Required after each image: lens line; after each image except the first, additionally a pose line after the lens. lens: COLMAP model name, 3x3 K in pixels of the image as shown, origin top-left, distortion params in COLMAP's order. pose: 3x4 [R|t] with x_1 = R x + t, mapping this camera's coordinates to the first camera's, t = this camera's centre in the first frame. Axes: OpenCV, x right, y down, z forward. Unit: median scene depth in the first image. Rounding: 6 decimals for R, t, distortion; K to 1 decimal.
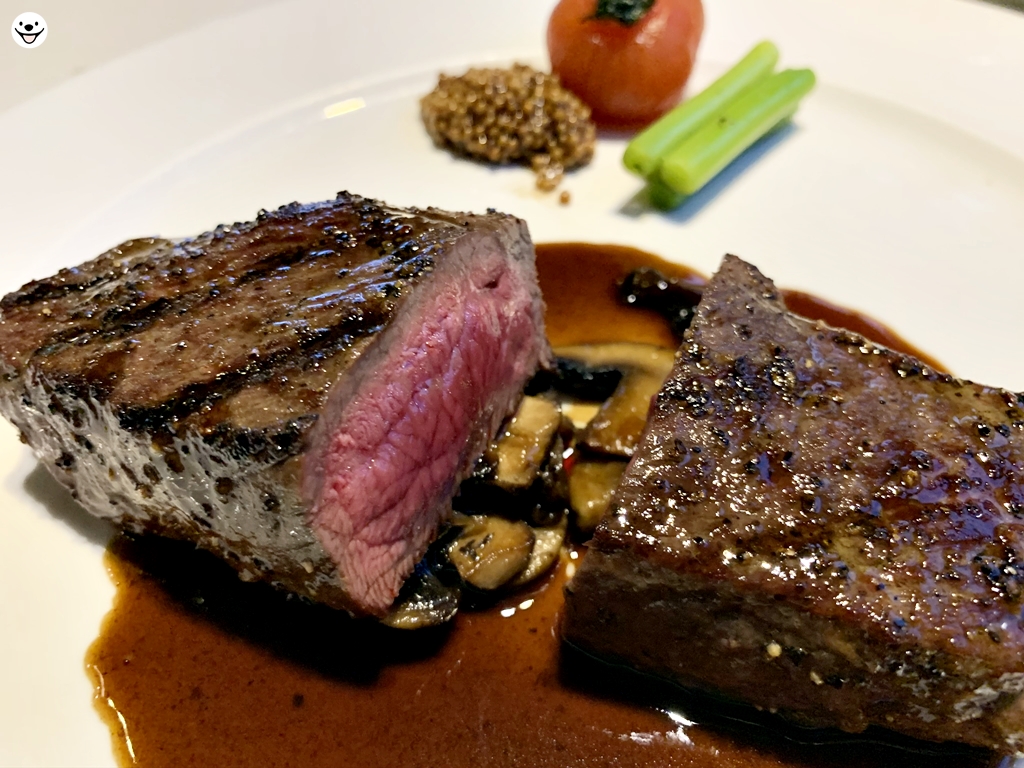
lens RADIAL K [[784.1, 0, 512.0], [0, 784.1, 384.0], [0, 0, 1]] dist [0.084411, -0.305824]
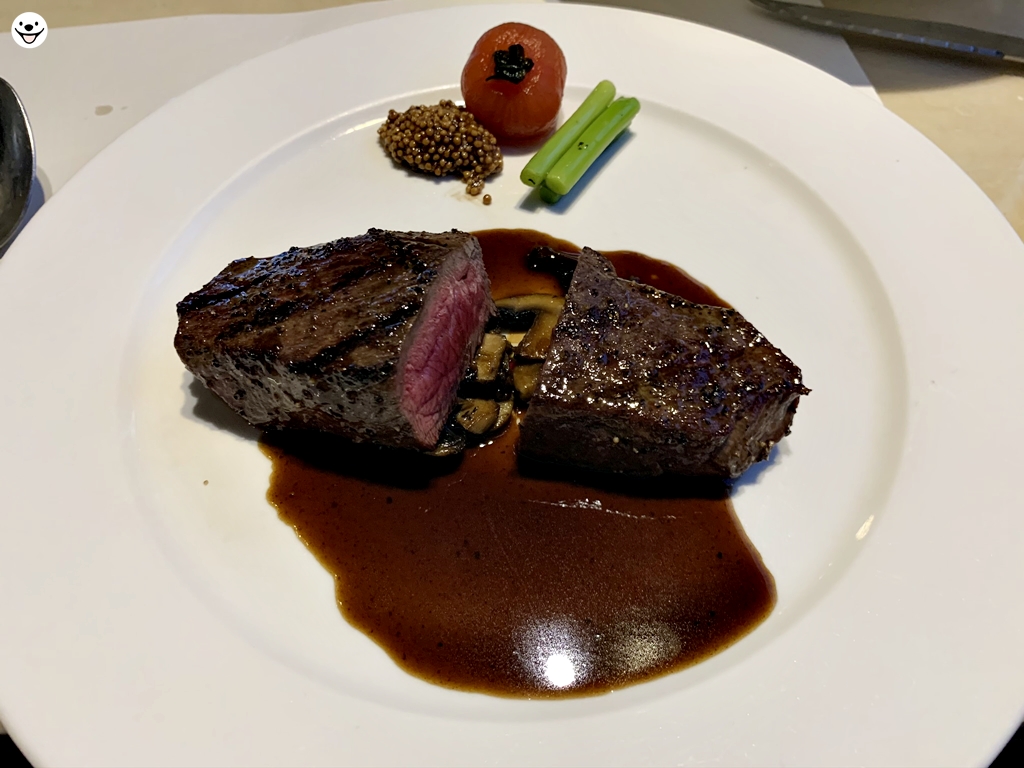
lens RADIAL K [[784.1, 0, 512.0], [0, 784.1, 384.0], [0, 0, 1]] dist [0.084411, -0.305824]
pose [[0.987736, -0.107782, 0.112963, -0.167577], [0.093107, 0.987396, 0.127987, -0.114351], [-0.125334, -0.115900, 0.985322, -0.994729]]
